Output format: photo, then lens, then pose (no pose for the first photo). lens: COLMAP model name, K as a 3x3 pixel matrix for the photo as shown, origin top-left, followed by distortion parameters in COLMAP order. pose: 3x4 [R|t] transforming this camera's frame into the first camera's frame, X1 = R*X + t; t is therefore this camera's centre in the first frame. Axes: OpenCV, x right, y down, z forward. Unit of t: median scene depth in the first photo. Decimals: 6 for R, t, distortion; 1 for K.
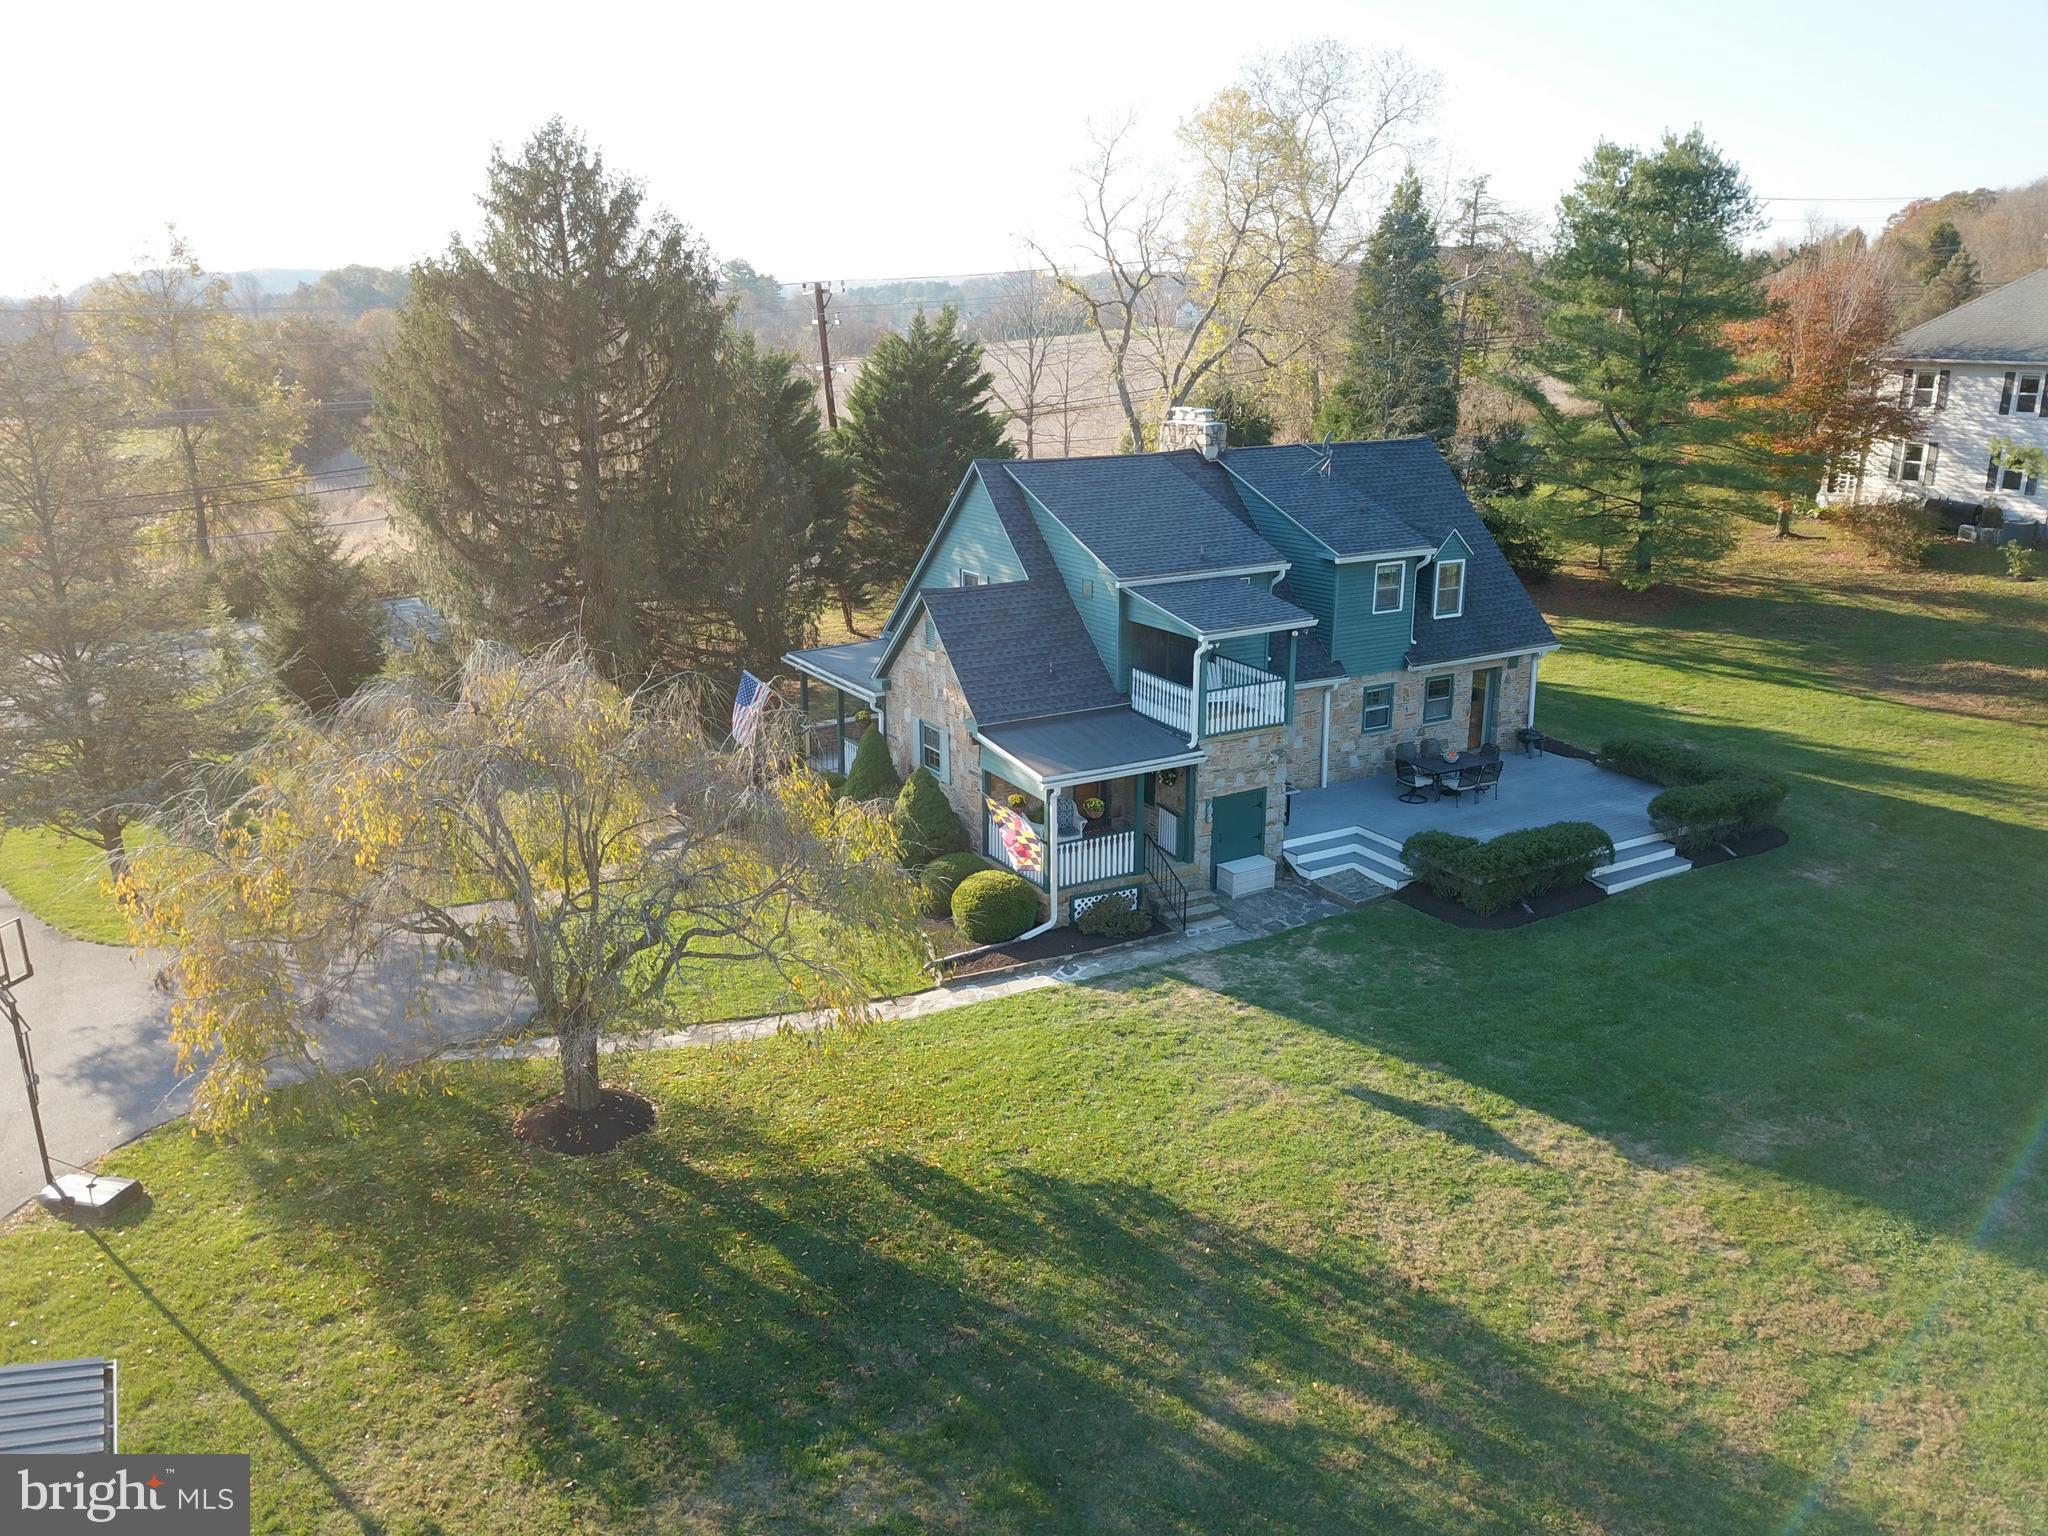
lens RADIAL K [[1548.6, 0, 1031.1], [0, 1548.6, 777.1], [0, 0, 1]] dist [0.006062, -0.003168]
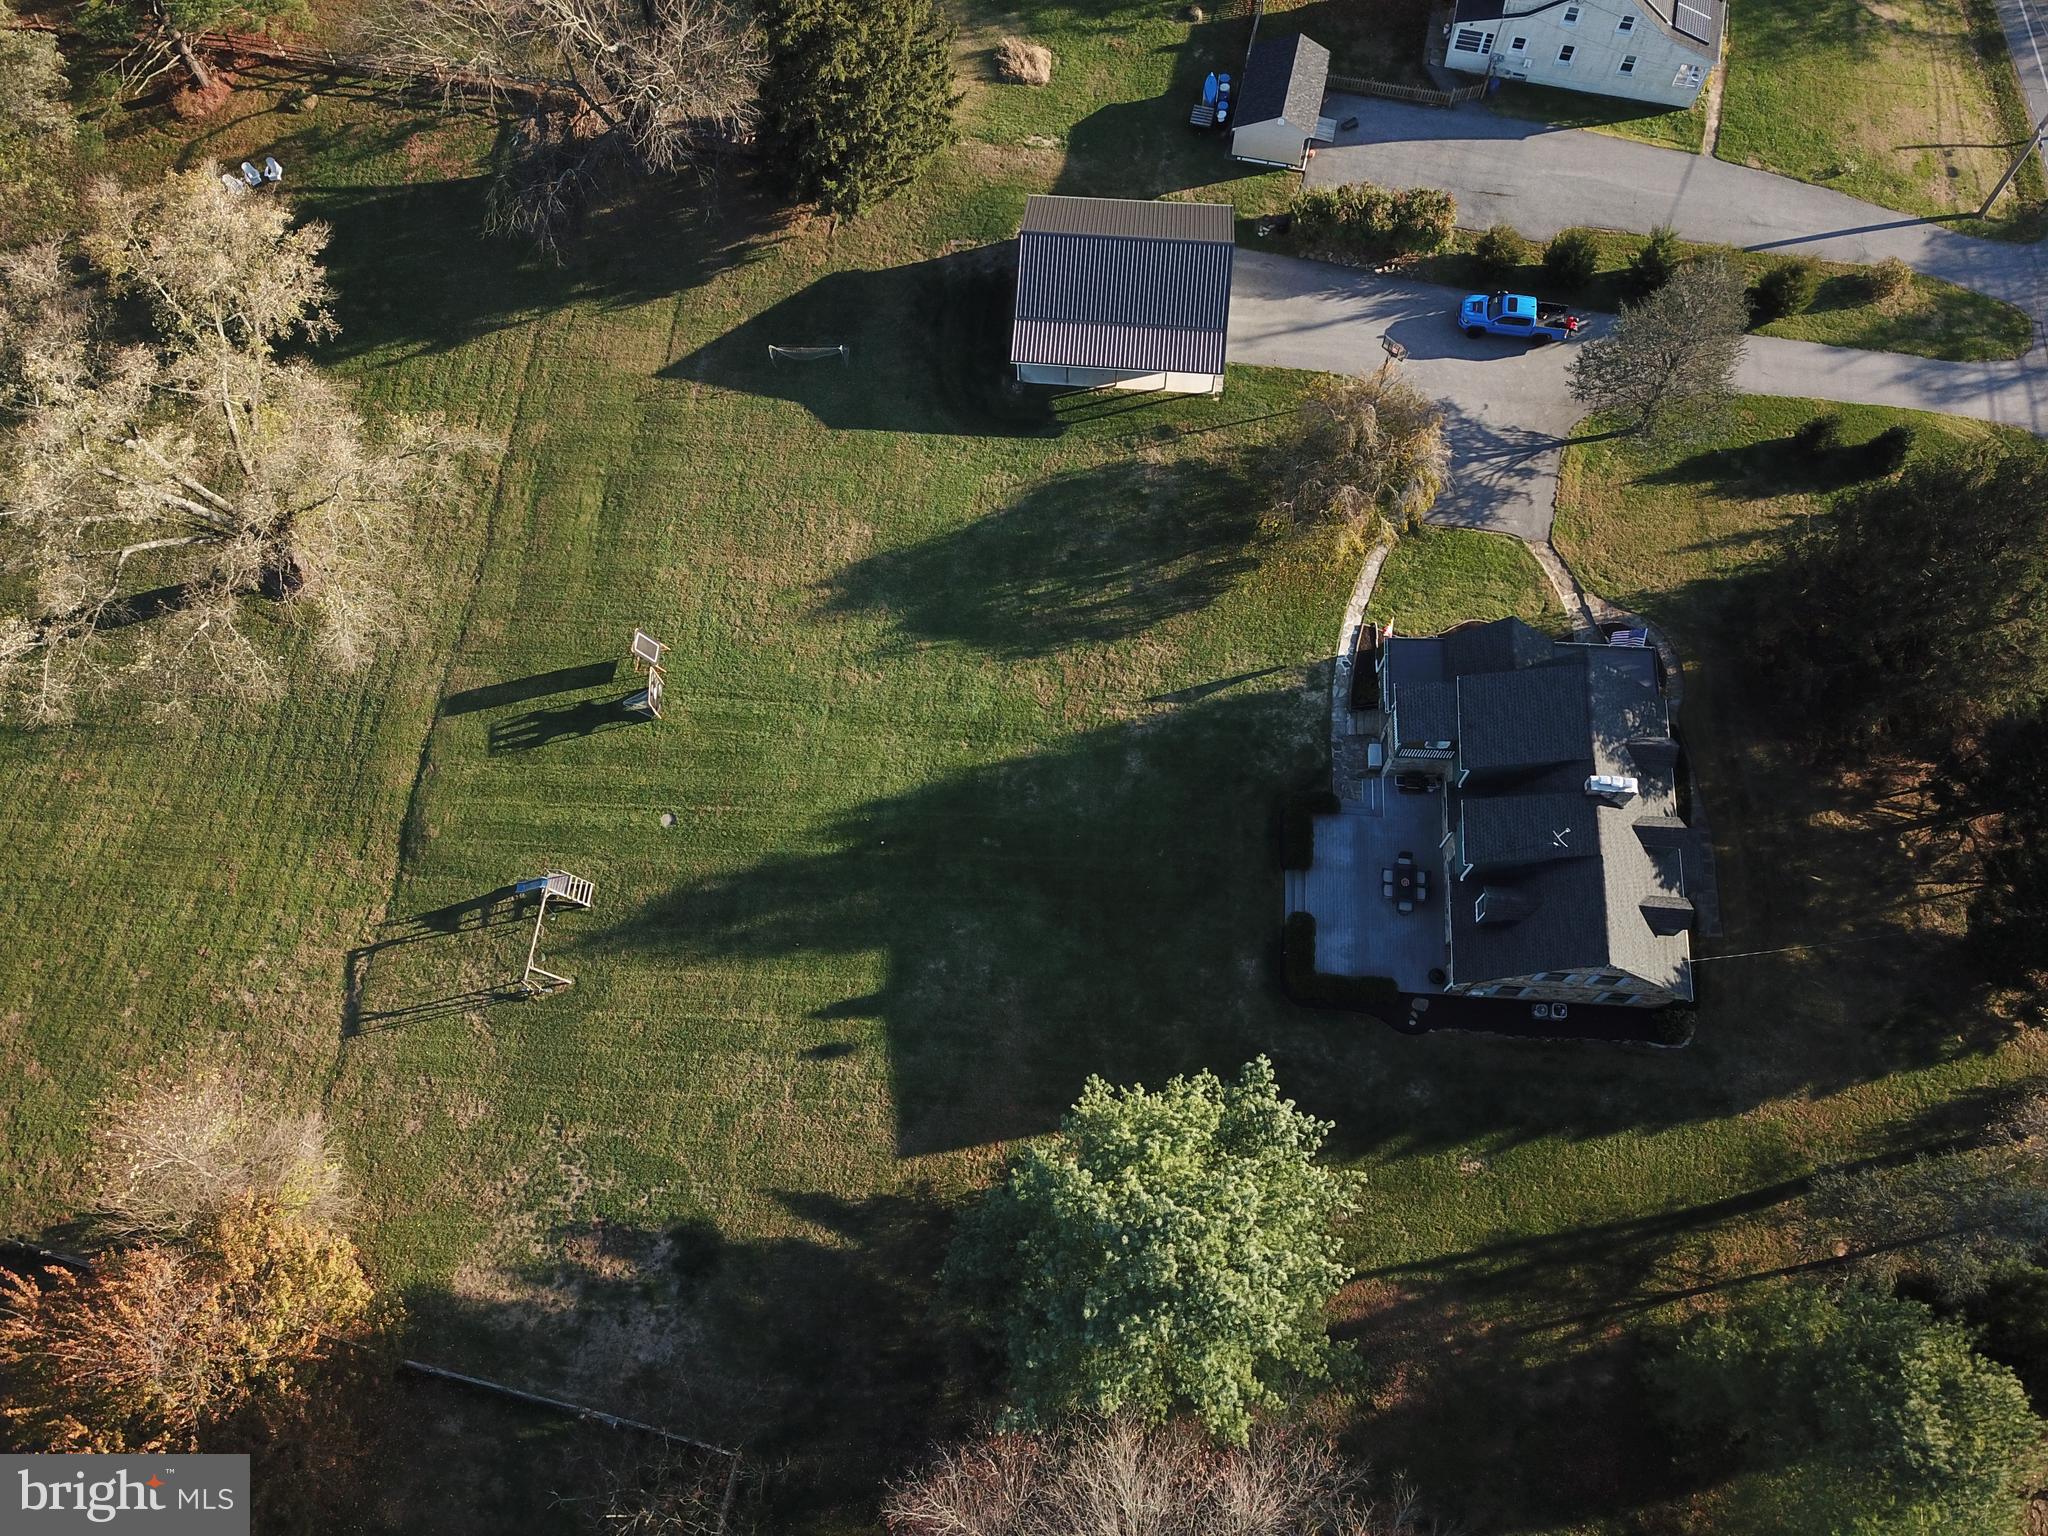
lens RADIAL K [[1560.2, 0, 1024.0], [0, 1560.2, 768.0], [0, 0, 1]] dist [0.007621, 0.004076]
pose [[-0.566254, 0.774563, -0.281797, 1.026066], [-0.212961, 0.192792, 0.957851, -1.906602], [0.796244, 0.602399, 0.055782, 0.417074]]
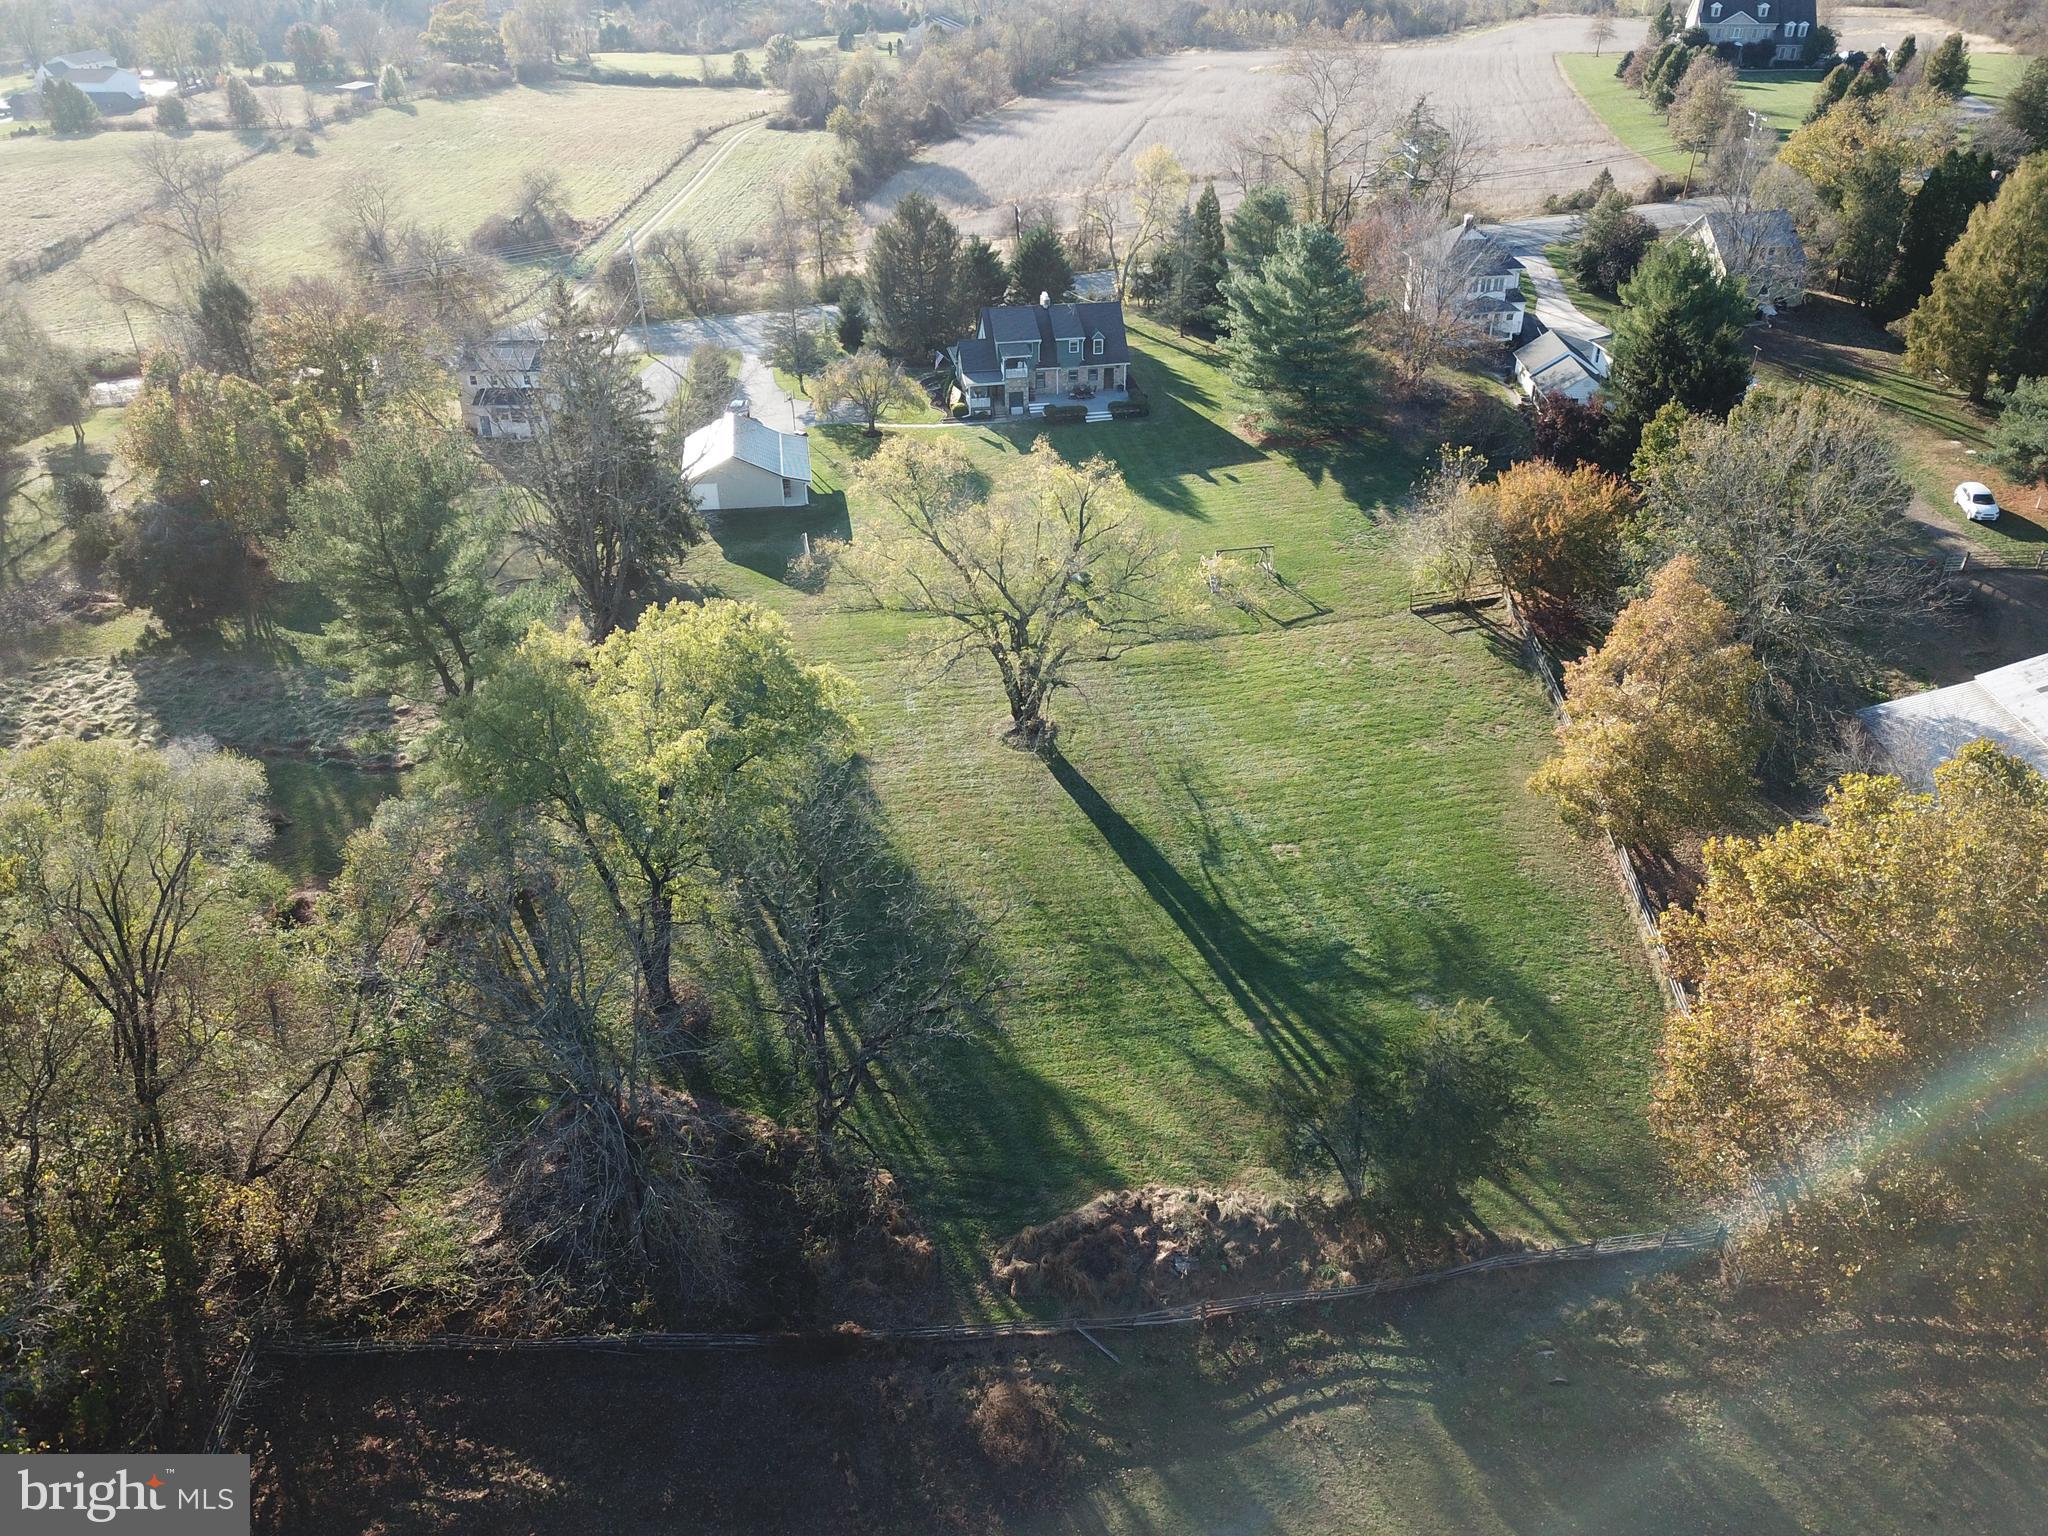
lens RADIAL K [[1529.8, 0, 1026.5], [0, 1529.8, 783.8], [0, 0, 1]] dist [0.025844, -0.056136]
pose [[0.933063, 0.175403, -0.314048, 1.646315], [-0.089664, 0.958909, 0.269172, -0.093307], [0.348357, -0.222996, 0.910450, -3.121222]]
